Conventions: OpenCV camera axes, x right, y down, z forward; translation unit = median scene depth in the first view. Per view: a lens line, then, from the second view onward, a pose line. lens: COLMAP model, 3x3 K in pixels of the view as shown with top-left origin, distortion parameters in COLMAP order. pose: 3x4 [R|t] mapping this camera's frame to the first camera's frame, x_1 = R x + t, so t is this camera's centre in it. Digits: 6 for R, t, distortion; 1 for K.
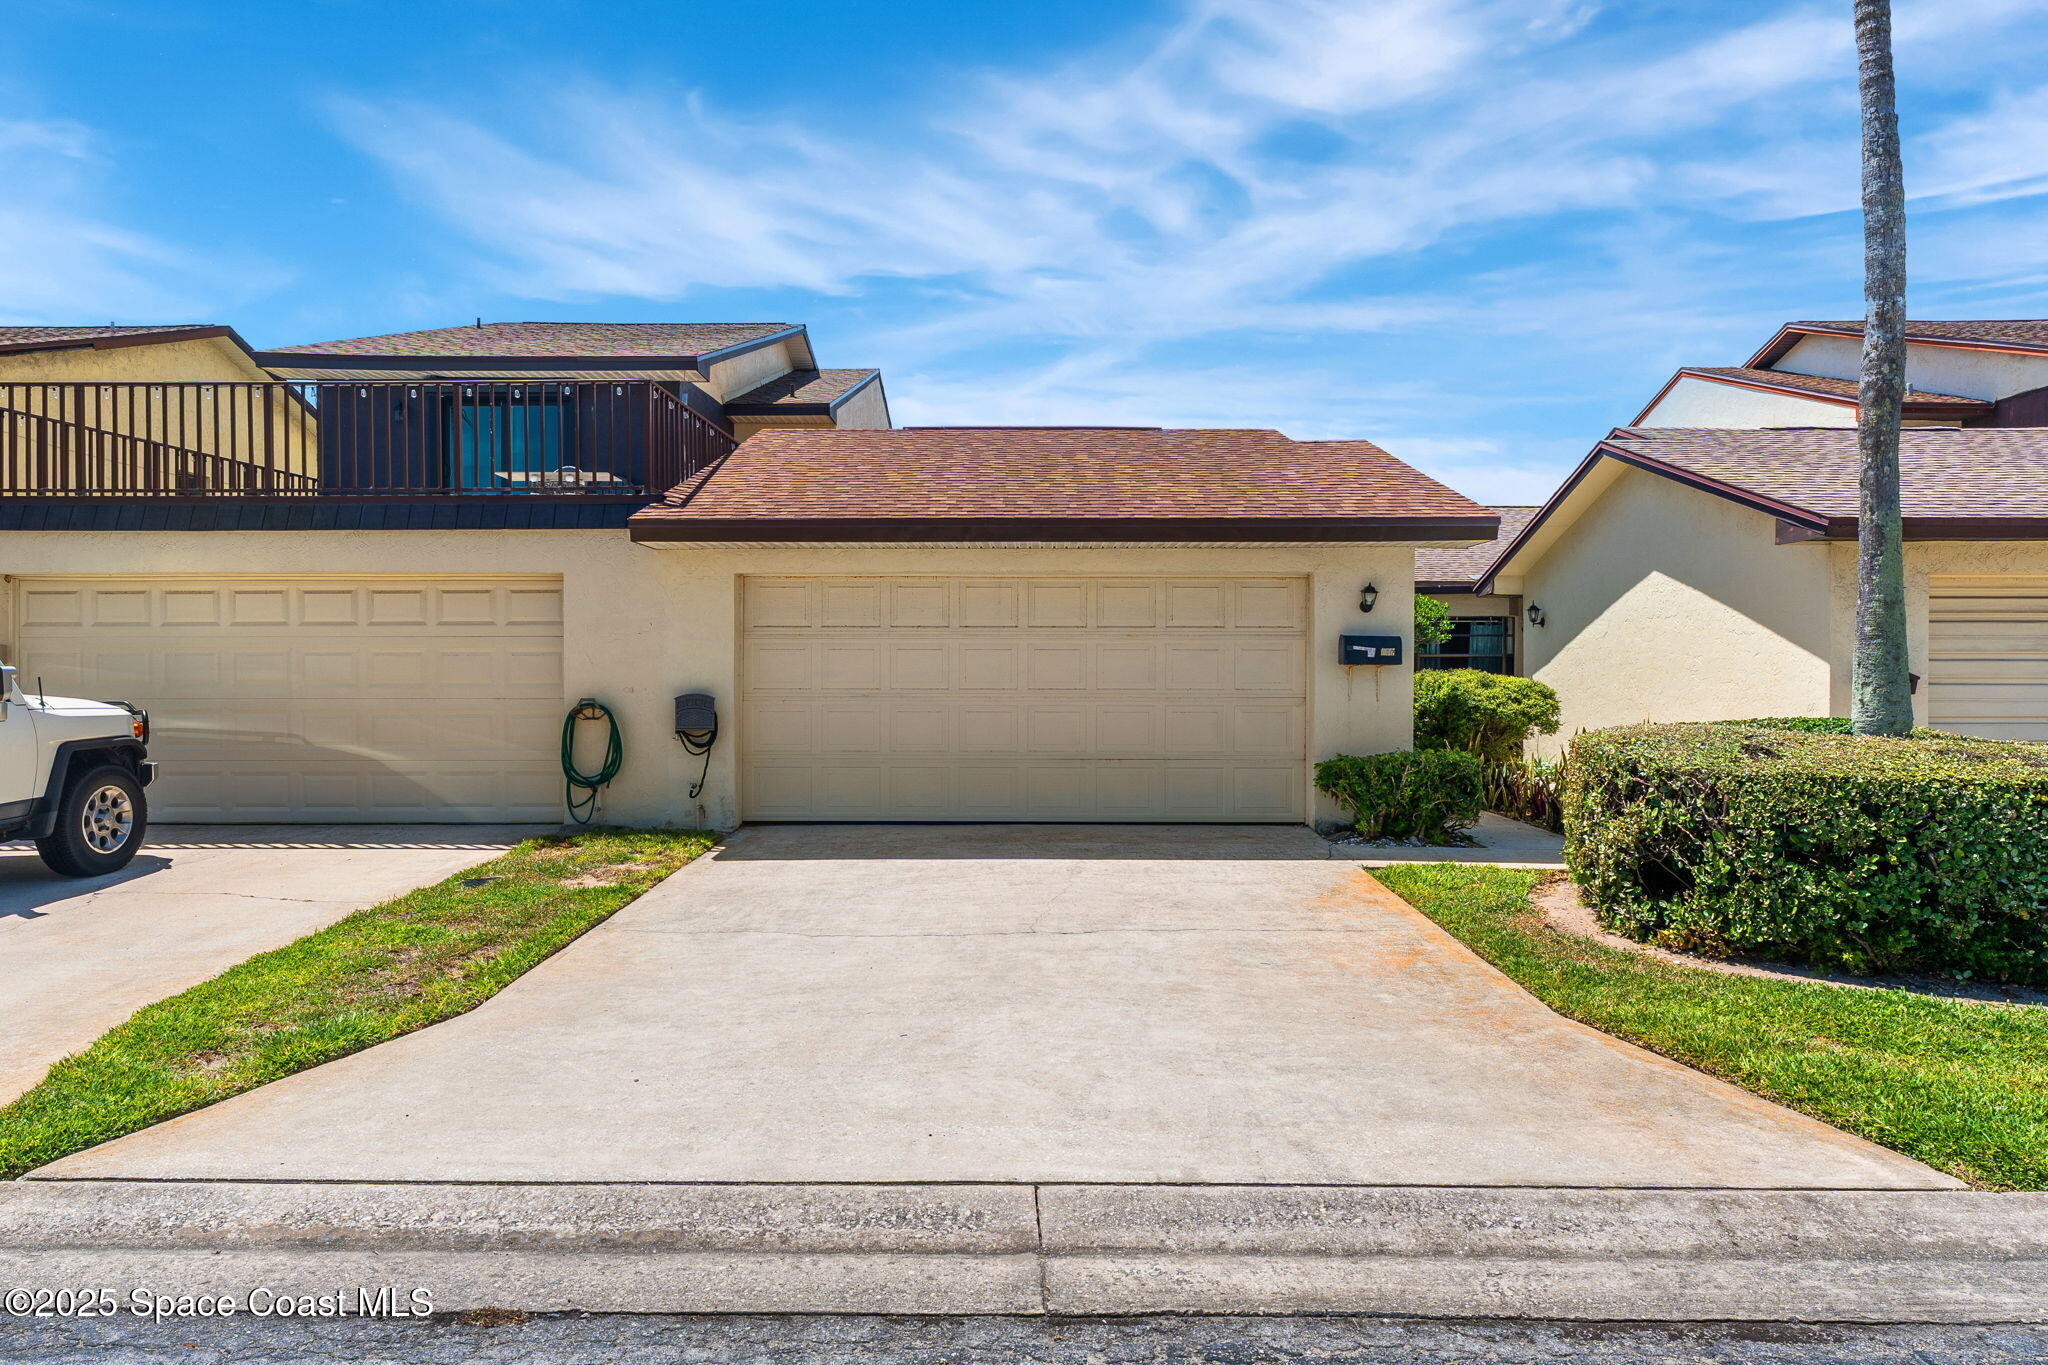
lens RADIAL K [[1273.7, 0, 1031.6], [0, 1273.7, 685.3], [0, 0, 1]] dist [0.002050, -0.004273]
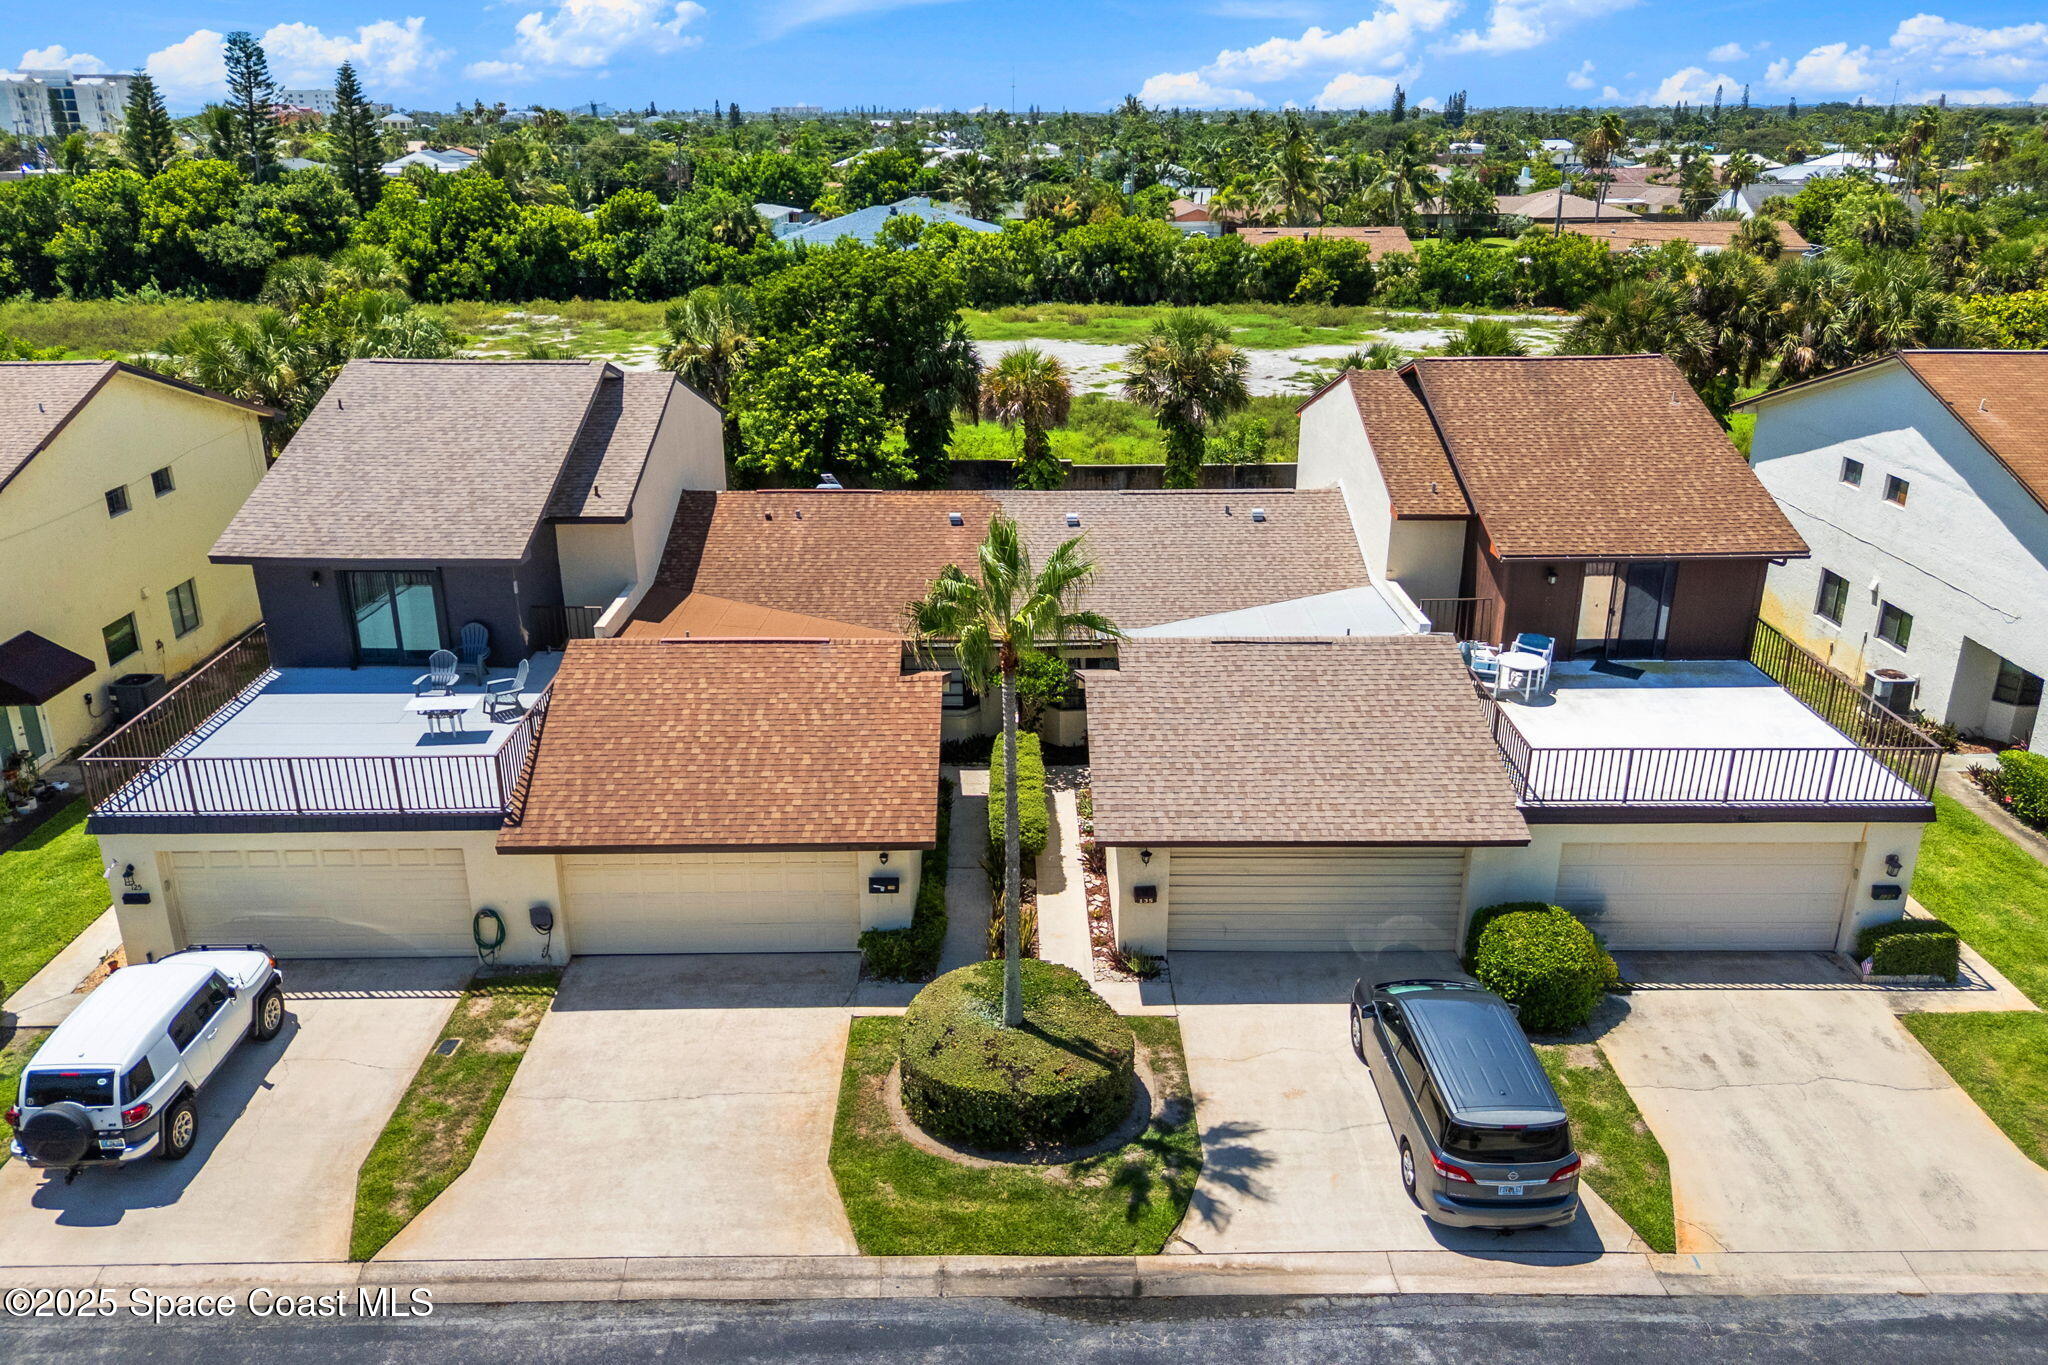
lens RADIAL K [[1550.1, 0, 1038.9], [0, 1550.1, 678.5], [0, 0, 1]] dist [0.051605, -0.019925]
pose [[0.999728, -0.004199, 0.022928, 1.156756], [-0.003577, 0.944348, 0.328928, -2.873459], [-0.023034, -0.328921, 0.944077, -3.002756]]
